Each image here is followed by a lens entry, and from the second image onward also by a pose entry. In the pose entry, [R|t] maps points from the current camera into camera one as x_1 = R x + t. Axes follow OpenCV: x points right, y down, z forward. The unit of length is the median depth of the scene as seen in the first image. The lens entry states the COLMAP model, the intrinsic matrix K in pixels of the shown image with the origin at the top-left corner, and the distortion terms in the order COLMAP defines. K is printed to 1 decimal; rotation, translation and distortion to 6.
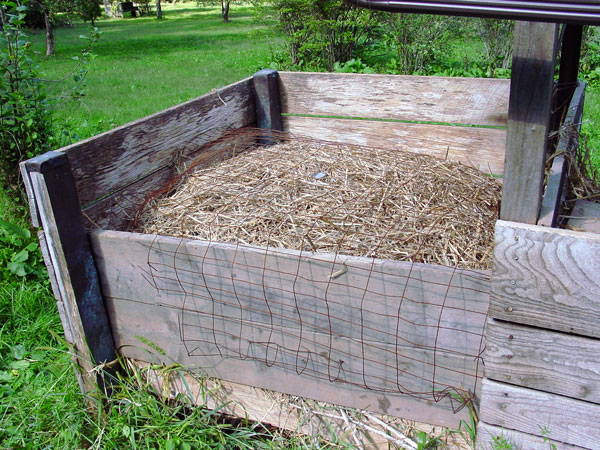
lens RADIAL K [[611.2, 0, 300.0], [0, 611.2, 225.0], [0, 0, 1]] dist [-0.172394, 0.197807]
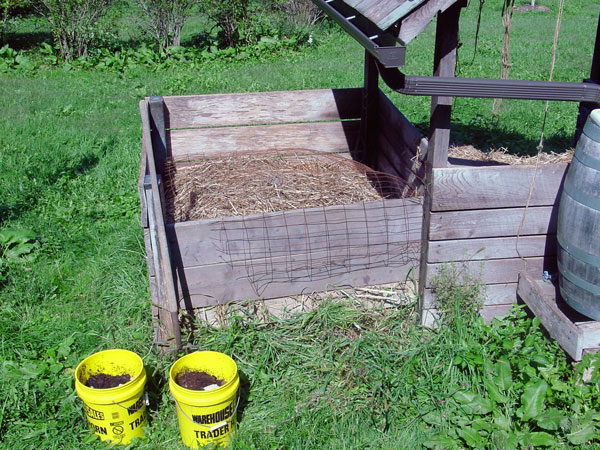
lens RADIAL K [[792.2, 0, 300.0], [0, 792.2, 225.0], [0, 0, 1]] dist [-0.064783, 0.050374]
pose [[0.824920, -0.183975, 0.534471, -0.807282], [0.185866, 0.981256, 0.050895, -0.020122], [-0.533817, 0.057356, 0.843653, -0.601363]]
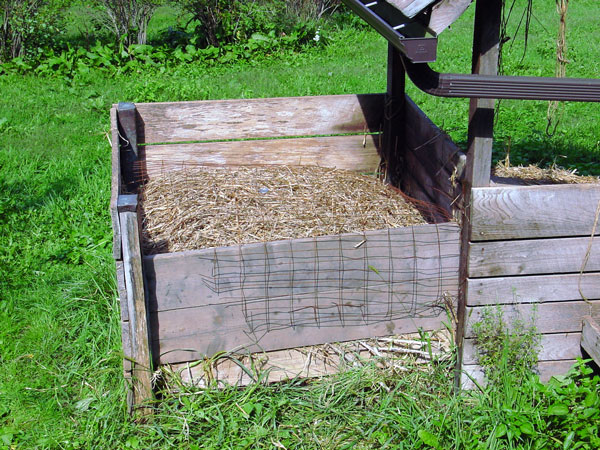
lens RADIAL K [[1075.8, 0, 300.0], [0, 1075.8, 225.0], [0, 0, 1]] dist [0.016423, 0.144316]
pose [[0.825244, -0.151297, 0.544133, -0.901390], [0.185454, 0.982620, -0.008043, 0.015423], [-0.533459, 0.107549, 0.838960, -0.712765]]
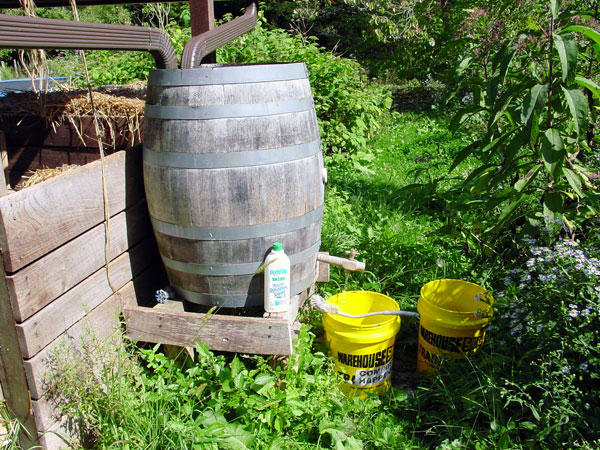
lens RADIAL K [[611.2, 0, 300.0], [0, 611.2, 225.0], [0, 0, 1]] dist [-0.172394, 0.197807]
pose [[-0.211175, -0.256762, 0.943122, -0.492515], [0.419575, 0.847653, 0.324718, -0.046841], [-0.882815, 0.464282, -0.071273, 0.218214]]
